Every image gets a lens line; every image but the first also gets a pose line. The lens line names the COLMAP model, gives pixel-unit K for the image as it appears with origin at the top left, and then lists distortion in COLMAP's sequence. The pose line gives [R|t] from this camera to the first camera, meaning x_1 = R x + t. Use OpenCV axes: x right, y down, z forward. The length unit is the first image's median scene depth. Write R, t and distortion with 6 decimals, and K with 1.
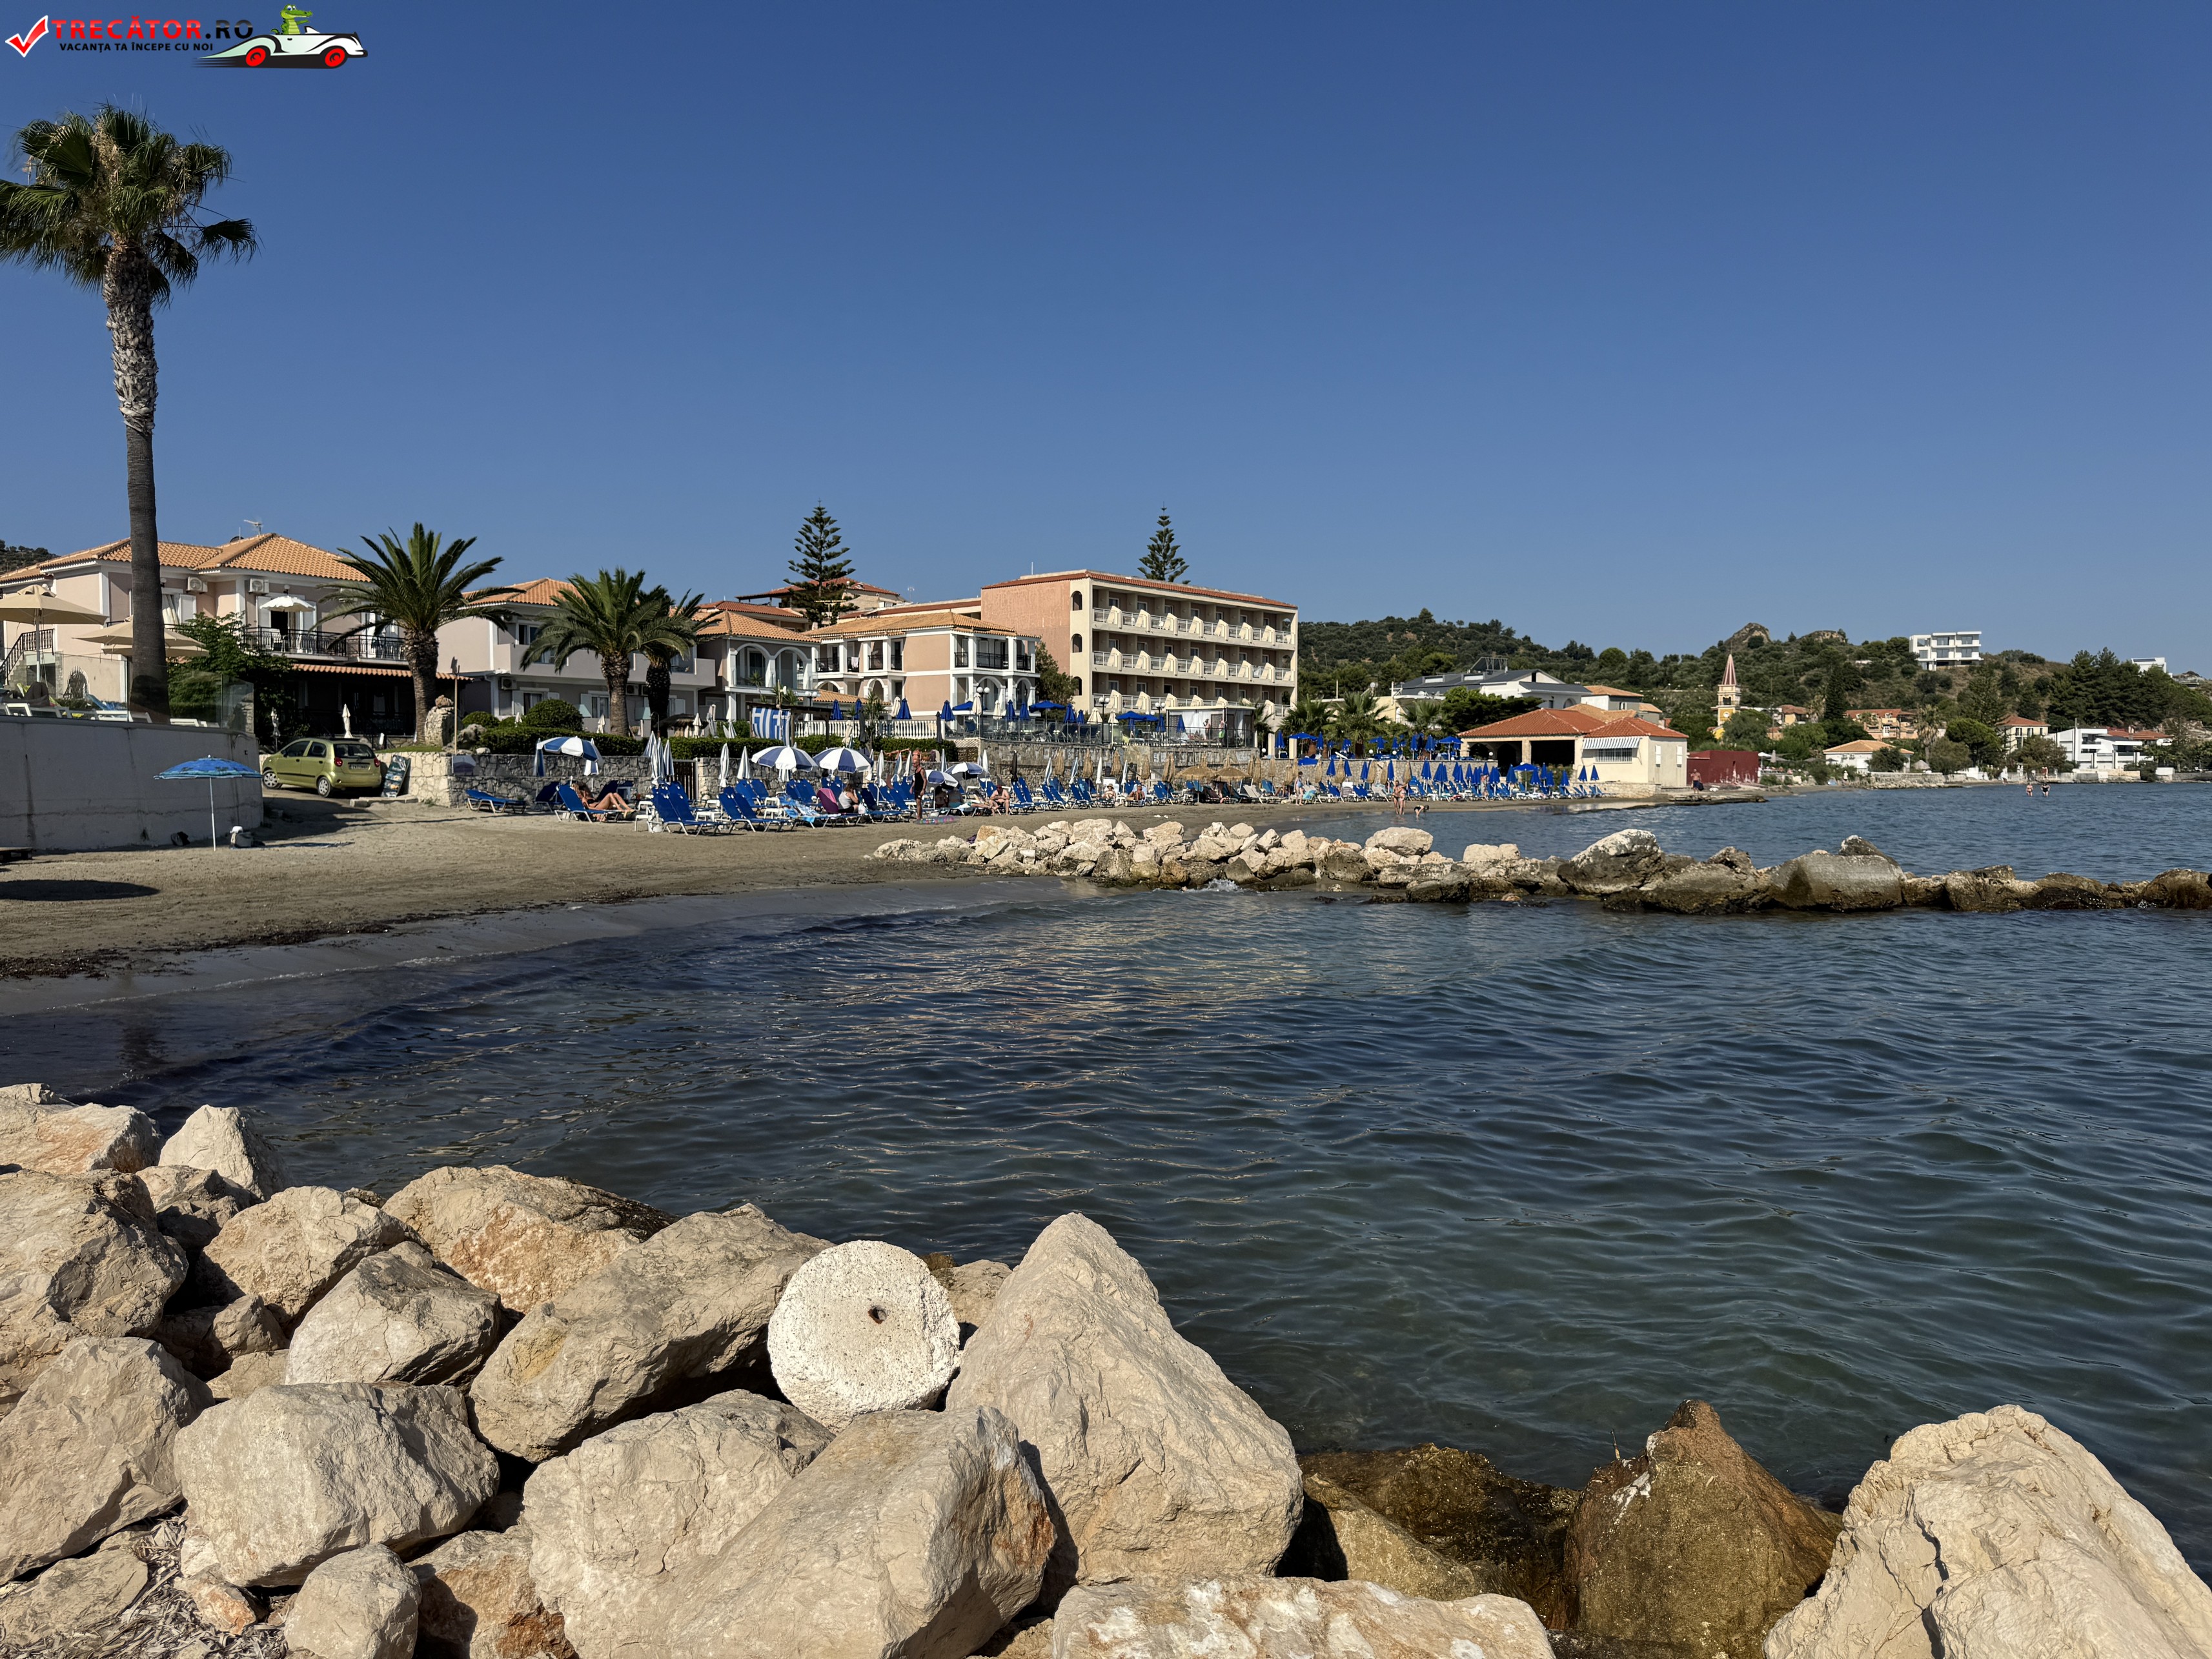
lens RADIAL K [[1559.9, 0, 1105.7], [0, 1559.9, 828.9], [0, 0, 1]] dist [0.077768, -0.105004]
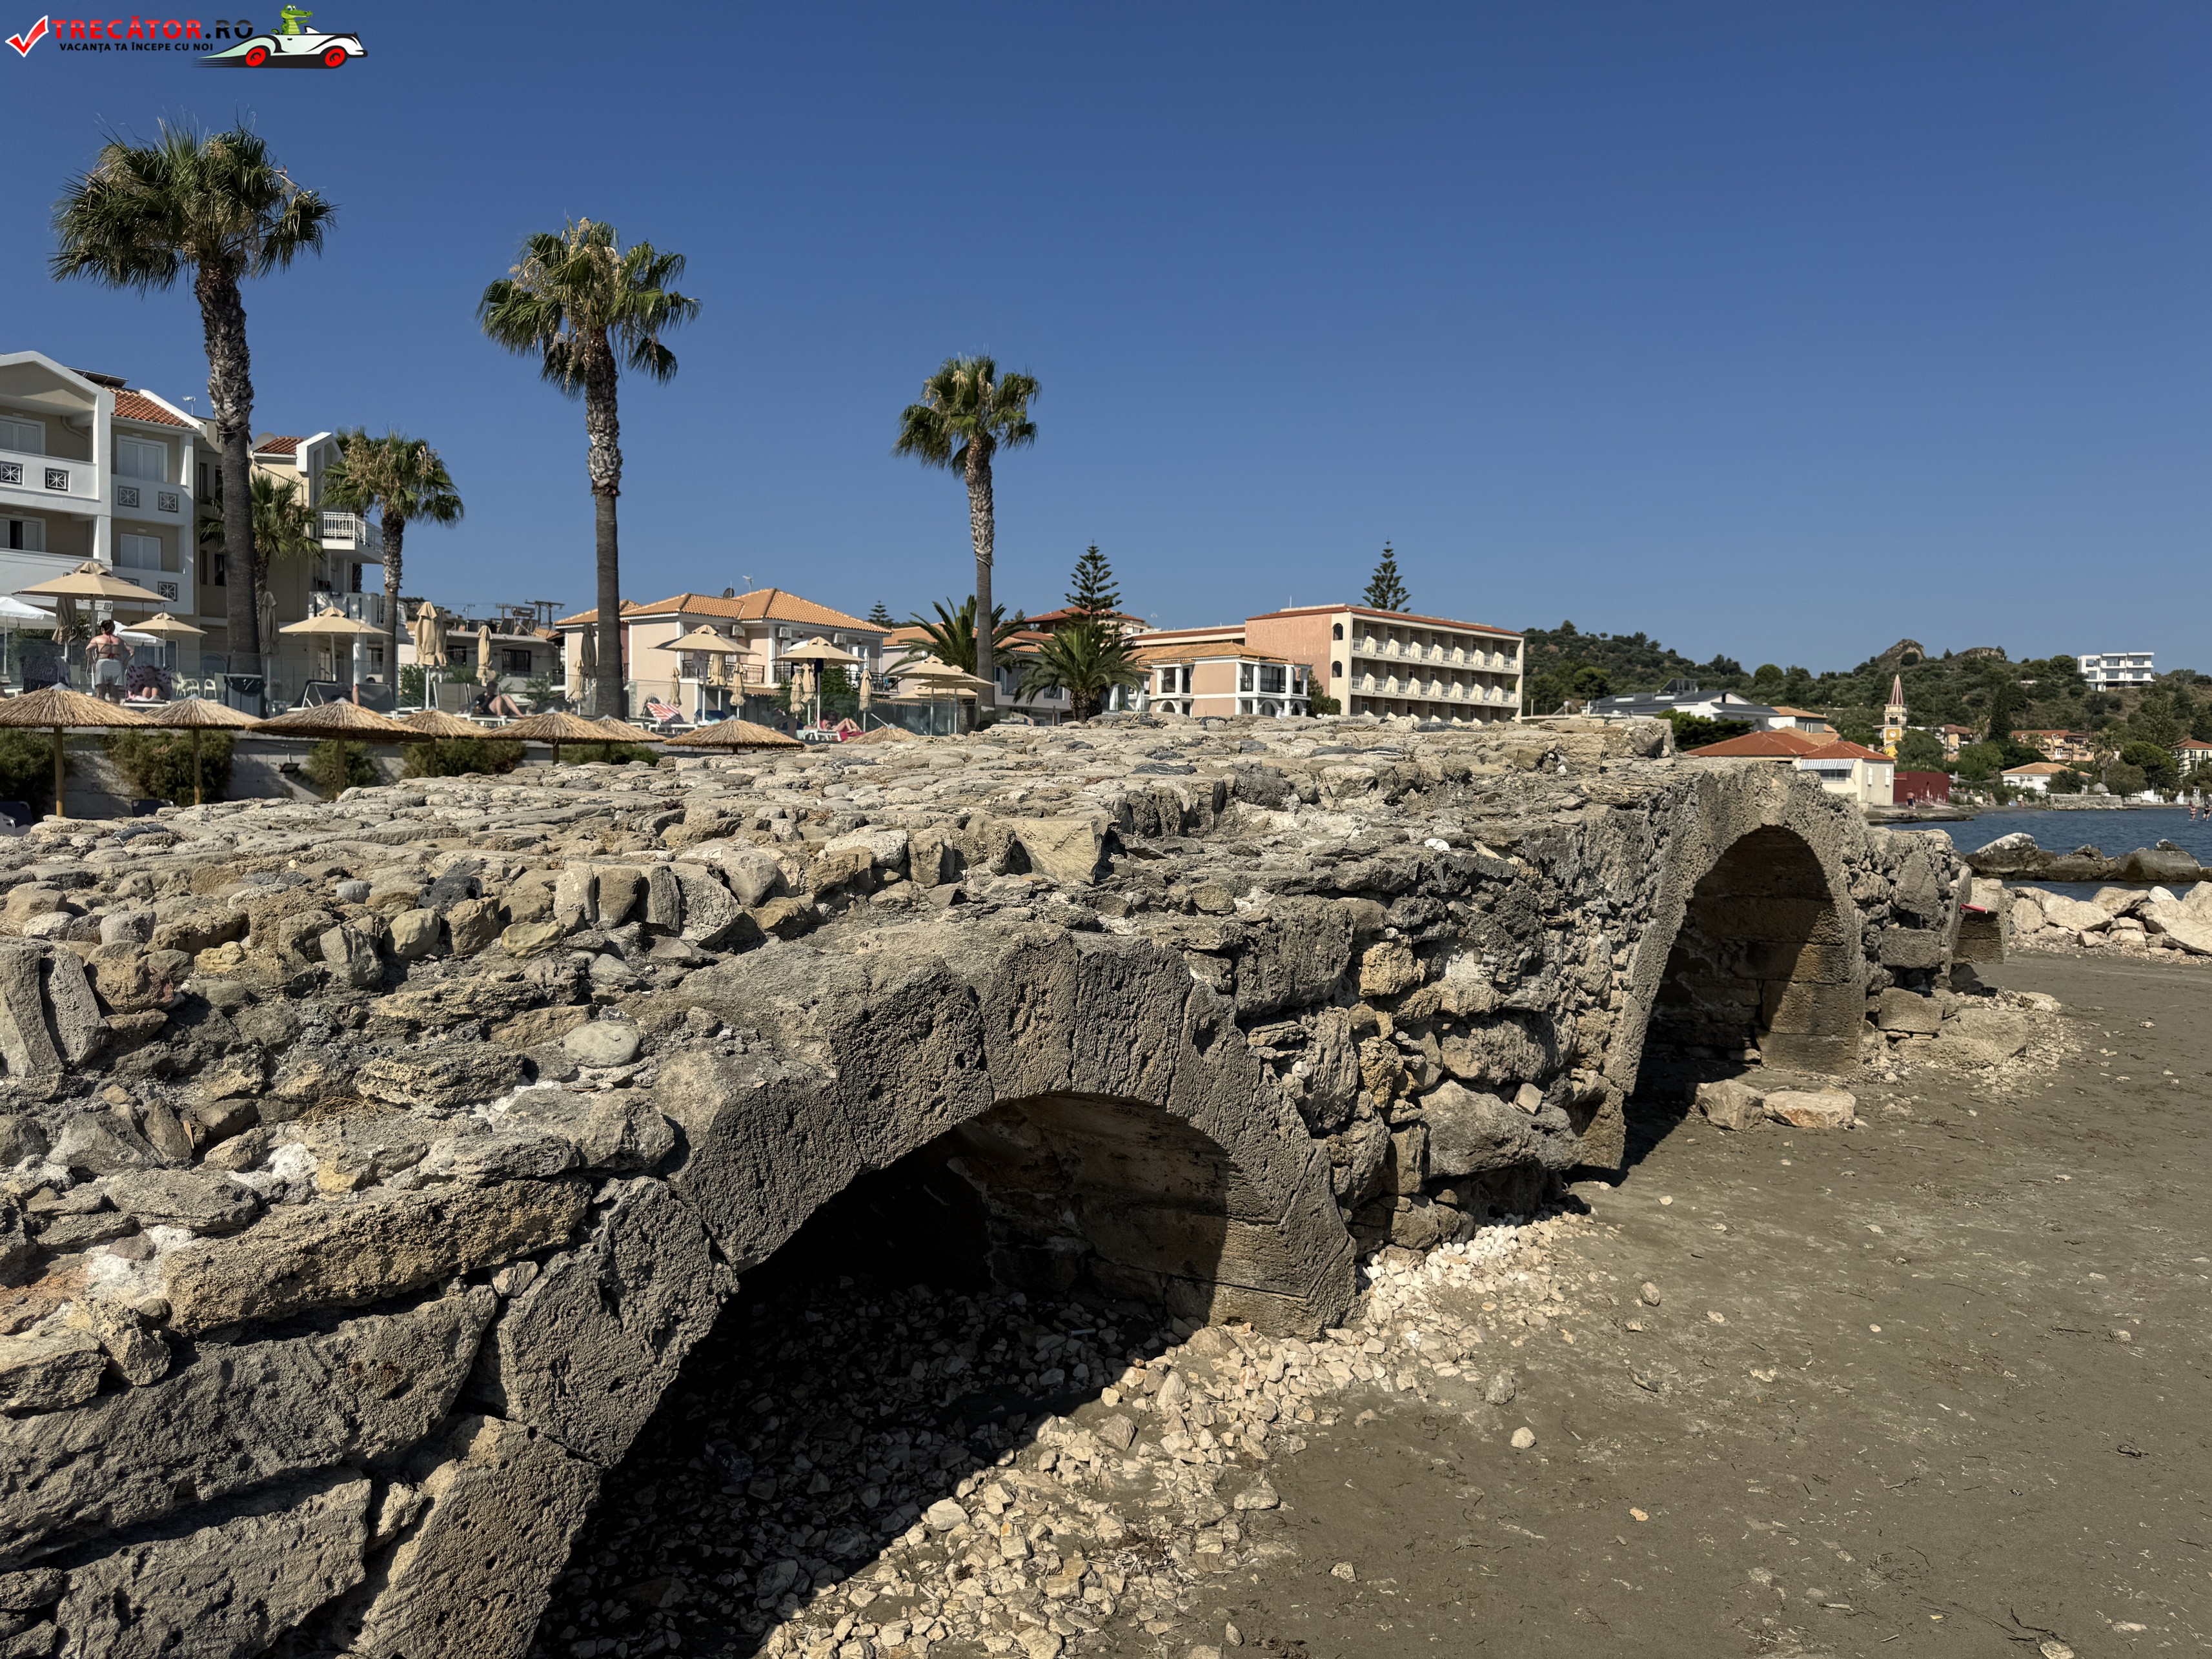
lens RADIAL K [[1559.9, 0, 1091.5], [0, 1559.9, 816.1], [0, 0, 1]] dist [0.077768, -0.105004]
pose [[0.996562, 0.017987, -0.080869, -0.089786], [-0.018971, 0.999755, -0.011419, 0.003670], [0.080644, 0.012914, 0.996659, -0.127461]]
